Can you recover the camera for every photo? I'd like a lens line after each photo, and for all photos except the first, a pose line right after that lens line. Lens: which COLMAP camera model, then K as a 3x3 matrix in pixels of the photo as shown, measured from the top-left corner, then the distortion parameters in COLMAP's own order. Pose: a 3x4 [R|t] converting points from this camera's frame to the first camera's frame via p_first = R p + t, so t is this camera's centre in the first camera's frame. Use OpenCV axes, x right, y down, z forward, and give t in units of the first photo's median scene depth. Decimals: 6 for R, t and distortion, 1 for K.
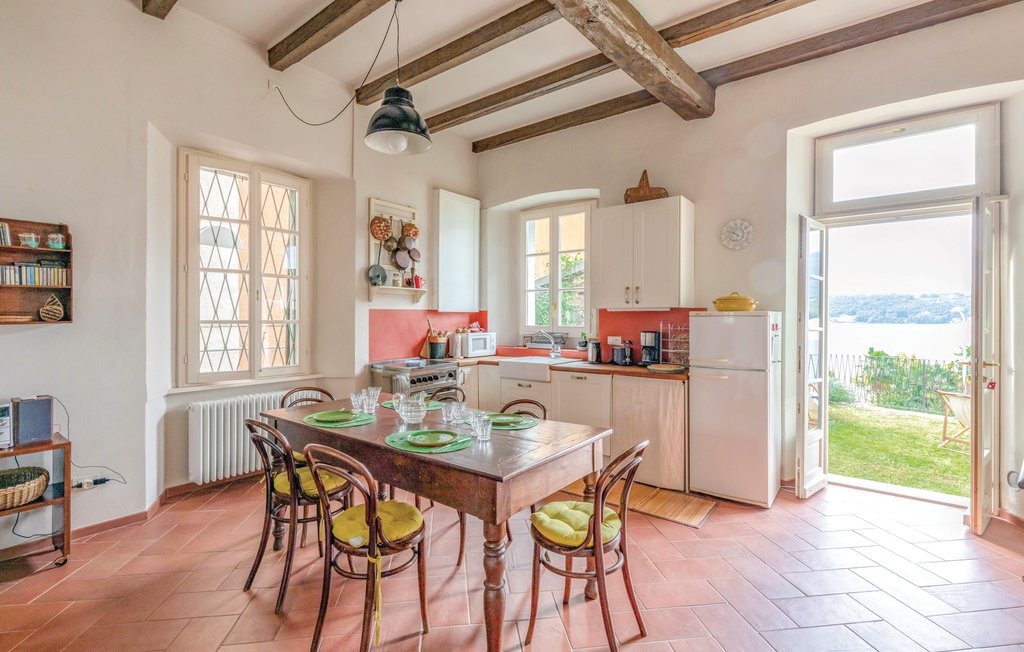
lens RADIAL K [[463.0, 0, 510.9], [0, 463.0, 322.2], [0, 0, 1]] dist [0.001664, -0.000229]
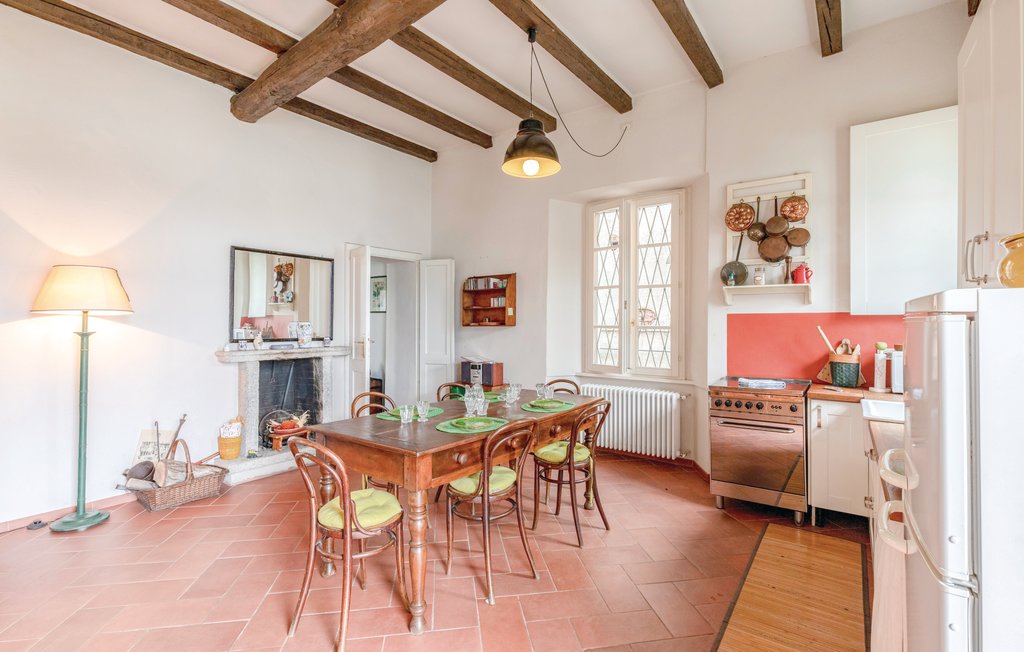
lens RADIAL K [[463.0, 0, 519.3], [0, 463.0, 324.3], [0, 0, 1]] dist [0.001664, -0.000229]
pose [[0.035023, -0.004468, -0.999377, 0.538646], [-0.018680, 0.999812, -0.005125, 0.002412], [0.999212, 0.018848, 0.034933, 0.578212]]
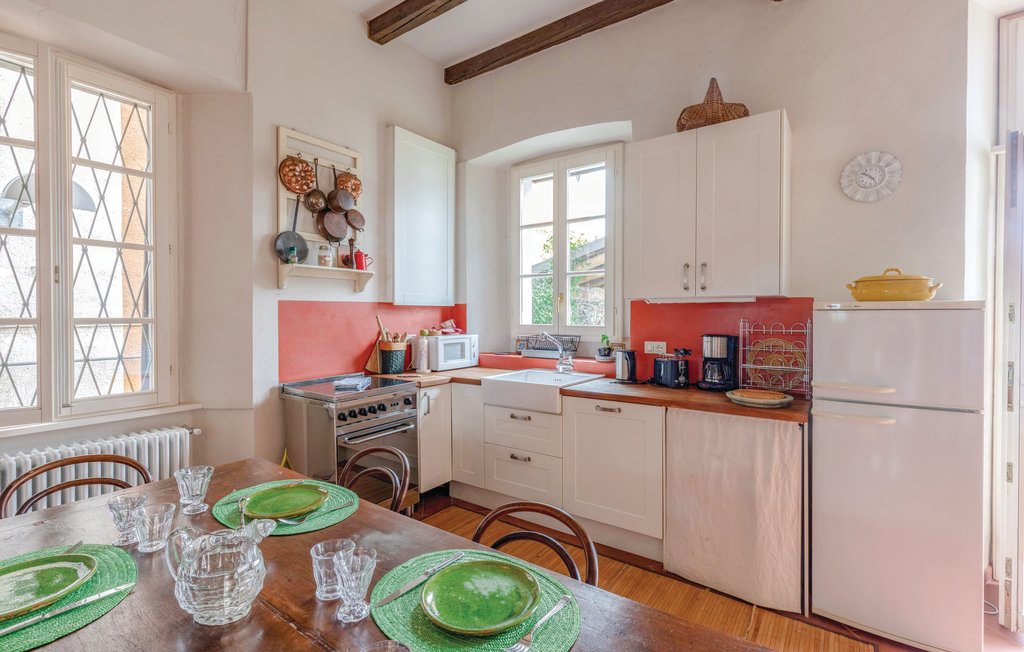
lens RADIAL K [[463.0, 0, 511.6], [0, 463.0, 318.9], [0, 0, 1]] dist [0.001664, -0.000229]
pose [[0.999604, -0.001527, 0.028083, -0.001151], [0.001514, 0.999999, 0.000491, -0.002509], [-0.028084, -0.000449, 0.999605, 0.347110]]
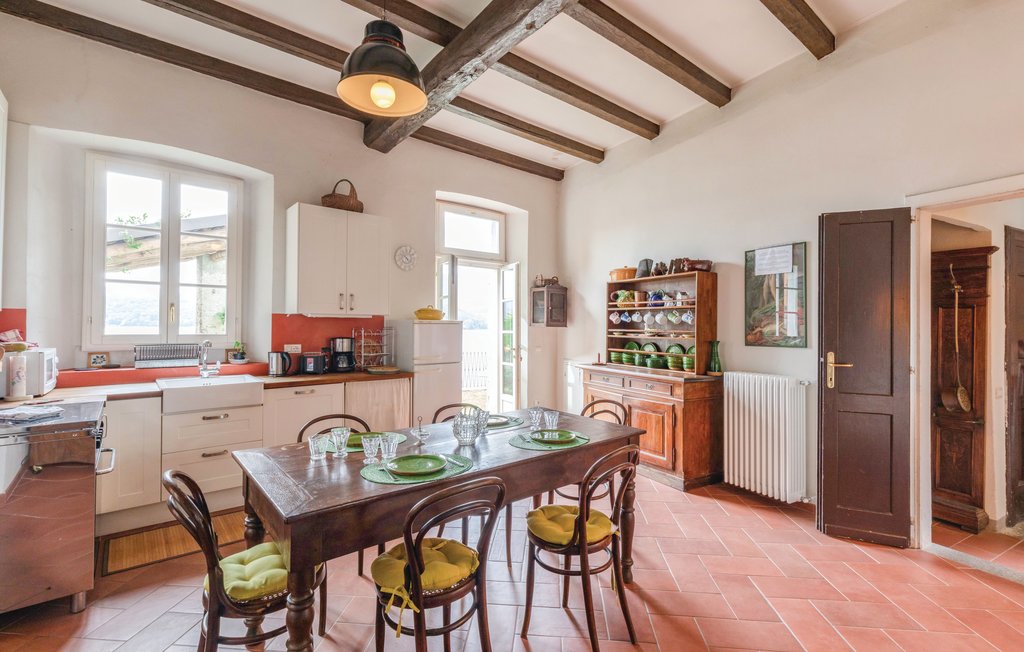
lens RADIAL K [[463.0, 0, 511.7], [0, 463.0, 321.8], [0, 0, 1]] dist [0.001664, -0.000229]
pose [[0.216856, 0.006334, 0.976183, -0.579324], [0.001011, 0.999977, -0.006713, -0.007098], [-0.976203, 0.002442, 0.216845, 0.388165]]
